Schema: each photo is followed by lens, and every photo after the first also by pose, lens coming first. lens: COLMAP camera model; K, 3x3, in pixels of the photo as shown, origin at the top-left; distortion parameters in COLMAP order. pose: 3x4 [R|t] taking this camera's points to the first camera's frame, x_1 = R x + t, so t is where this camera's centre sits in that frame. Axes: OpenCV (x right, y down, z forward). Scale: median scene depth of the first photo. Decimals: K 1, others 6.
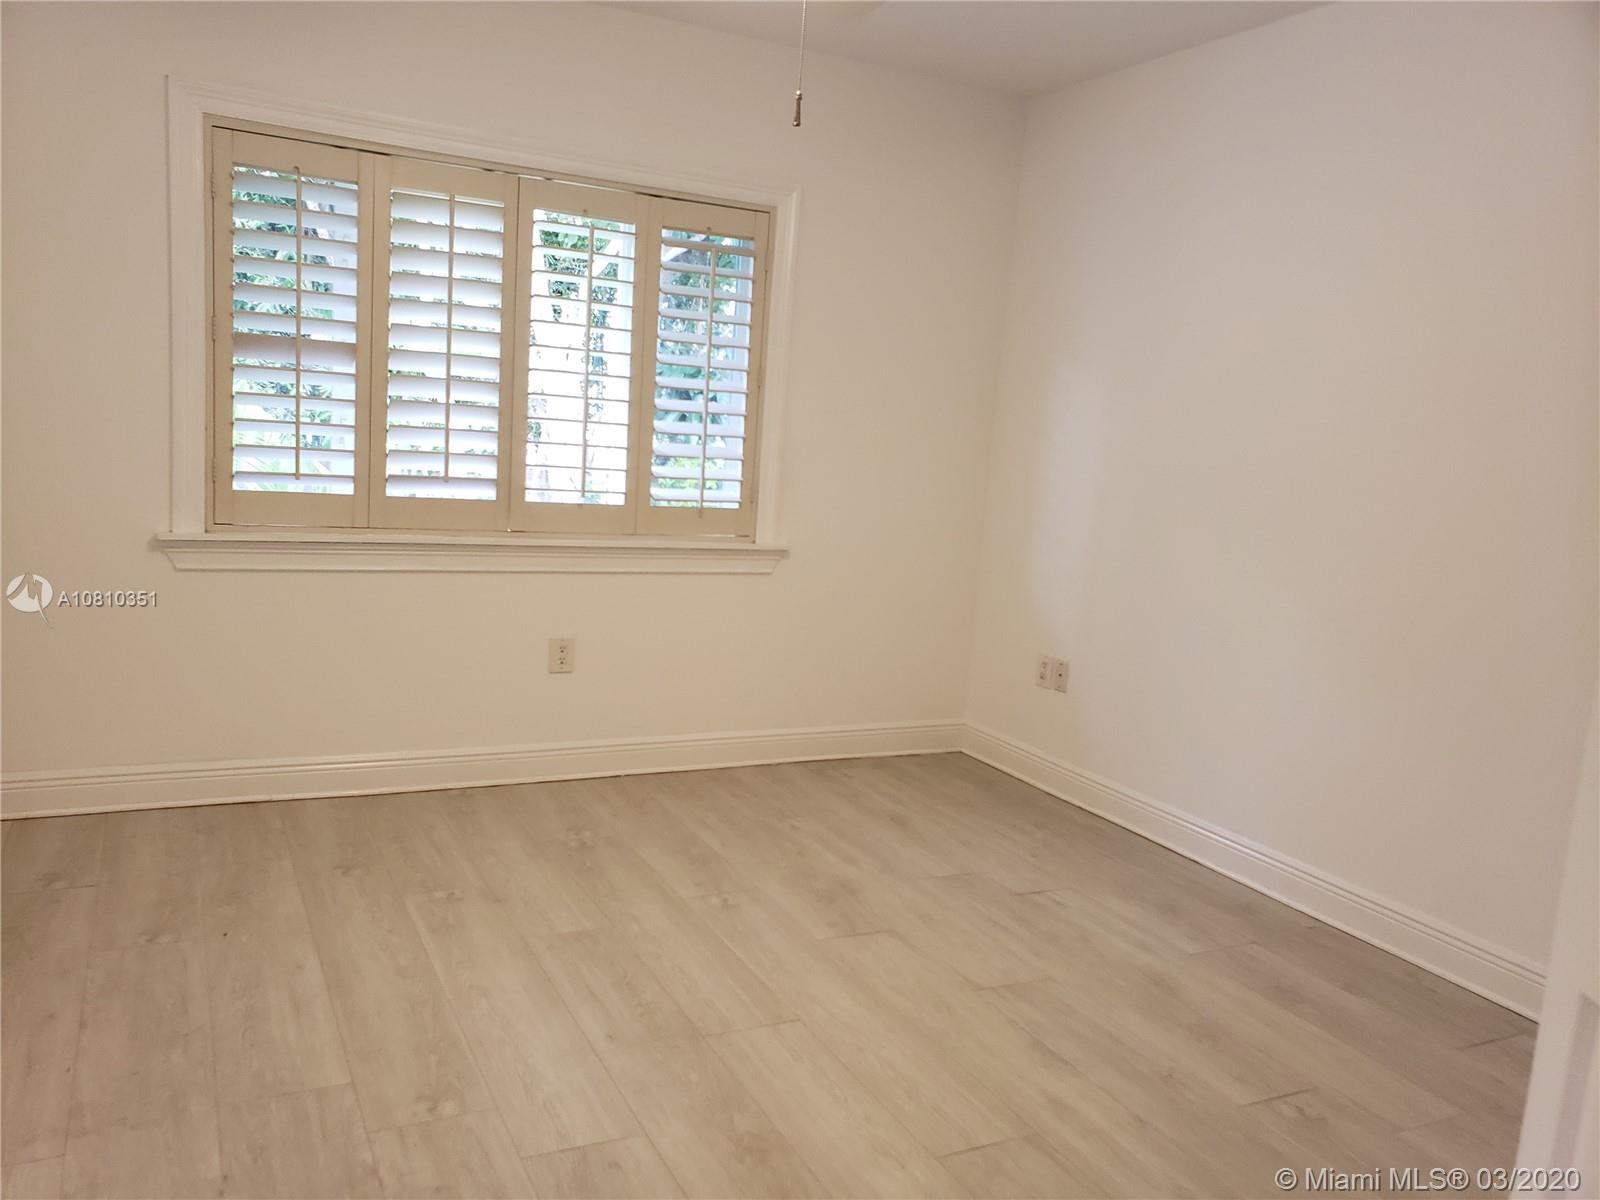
lens RADIAL K [[1206.9, 0, 800.3], [0, 1206.9, 611.6], [0, 0, 1]] dist [0.000524, -0.005867]
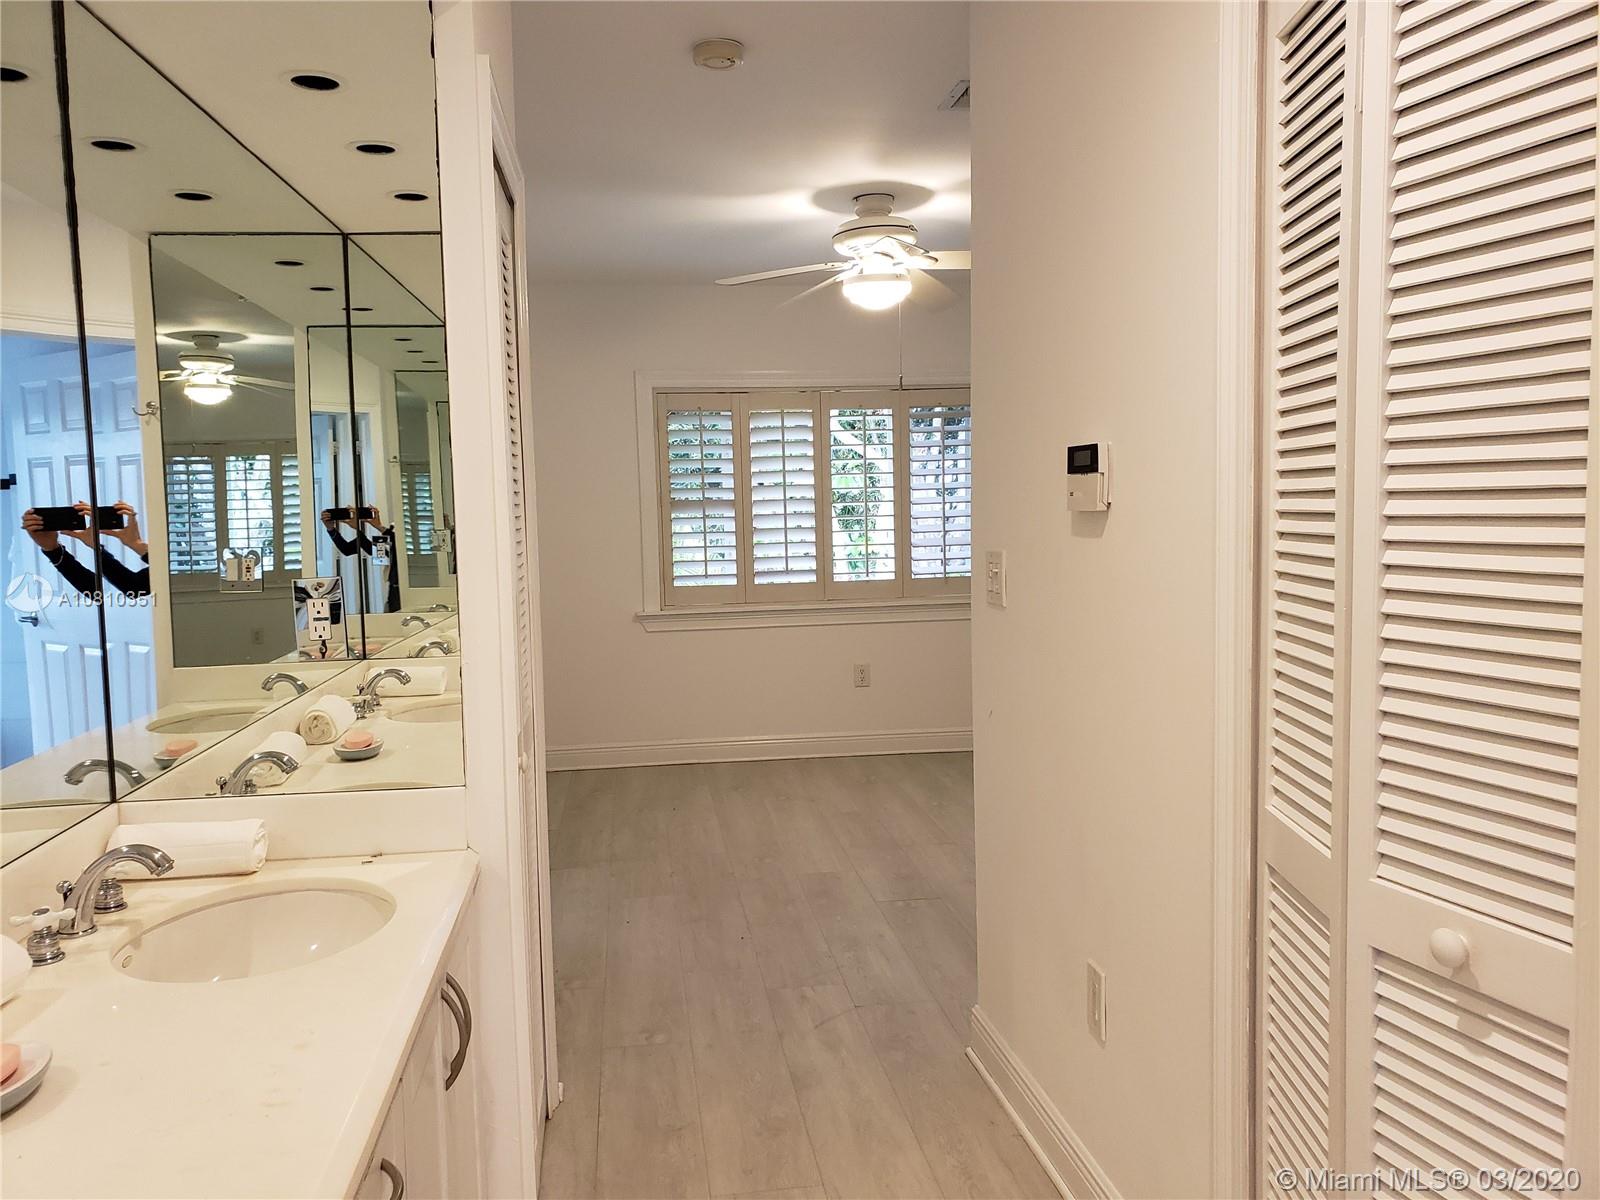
lens RADIAL K [[1202.0, 0, 800.0], [0, 1202.0, 600.0], [0, 0, 1]] dist [0.074418, -0.001023]
pose [[0.937759, -0.071400, -0.339868, 0.305136], [0.041741, 0.994716, -0.093799, 0.092404], [0.344769, 0.073774, 0.935784, -0.594334]]
